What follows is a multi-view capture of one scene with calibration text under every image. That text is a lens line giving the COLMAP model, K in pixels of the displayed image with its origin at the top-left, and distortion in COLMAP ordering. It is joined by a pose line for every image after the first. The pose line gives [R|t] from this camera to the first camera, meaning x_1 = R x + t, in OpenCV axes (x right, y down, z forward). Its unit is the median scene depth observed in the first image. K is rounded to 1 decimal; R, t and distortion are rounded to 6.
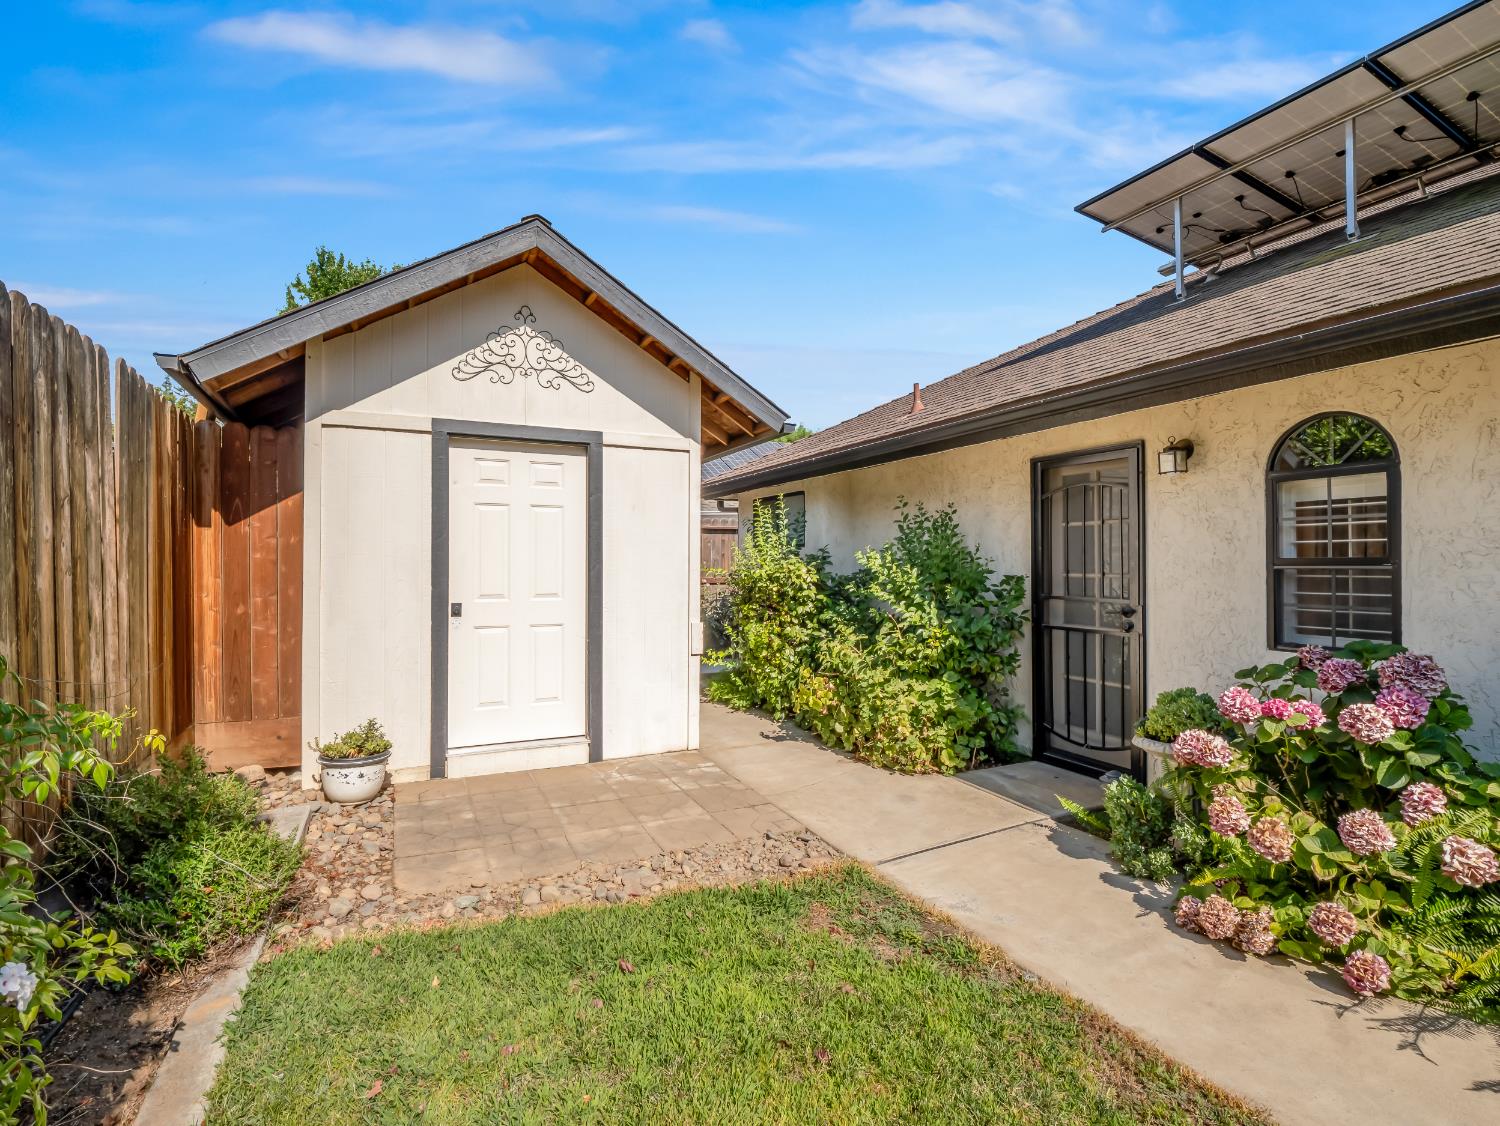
lens RADIAL K [[723.8, 0, 751.7], [0, 723.8, 560.3], [0, 0, 1]] dist [0.000702, -0.011968]
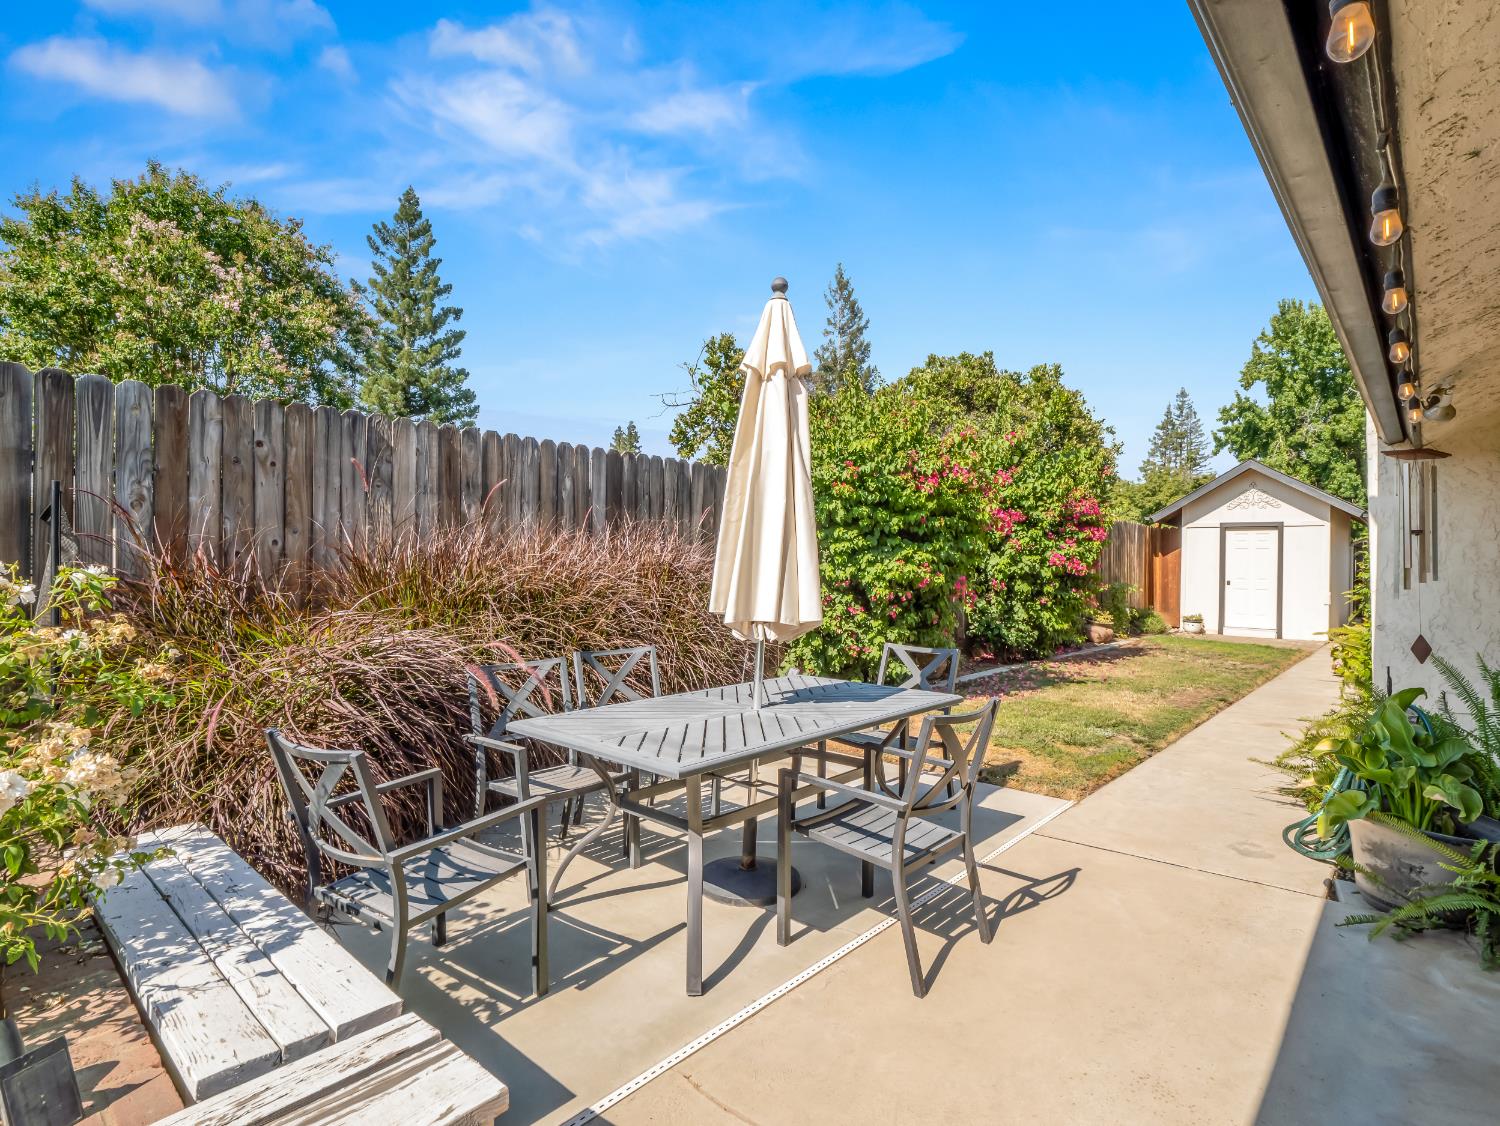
lens RADIAL K [[761.2, 0, 750.0], [0, 761.2, 563.0], [0, 0, 1]] dist [-0.001528, -0.000368]
pose [[0.373985, 0.005617, -0.927418, 1.962974], [-0.008510, 0.999960, 0.002624, -0.008413], [0.927396, 0.006911, 0.374018, -2.257198]]
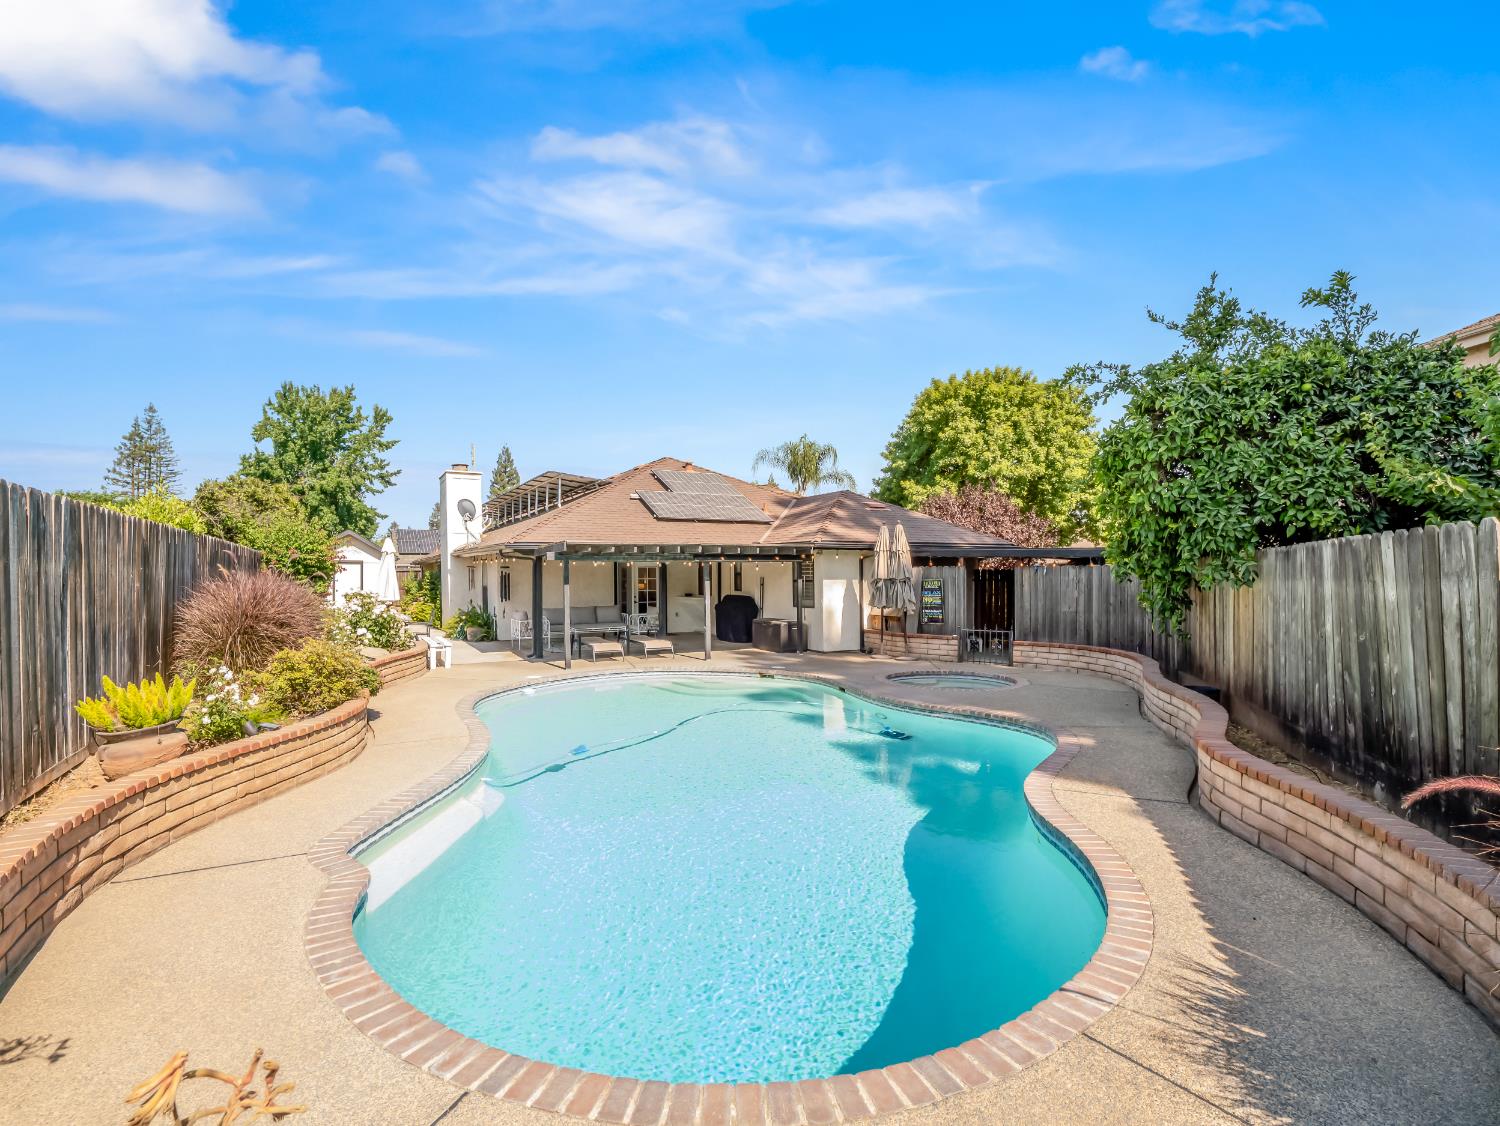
lens RADIAL K [[729.4, 0, 740.2], [0, 729.4, 542.8], [0, 0, 1]] dist [-0.013233, -0.002002]
pose [[0.998501, -0.002610, 0.054668, 2.830518], [0.004594, 0.999334, -0.036193, -0.104462], [-0.054537, 0.036390, 0.997848, -5.663984]]
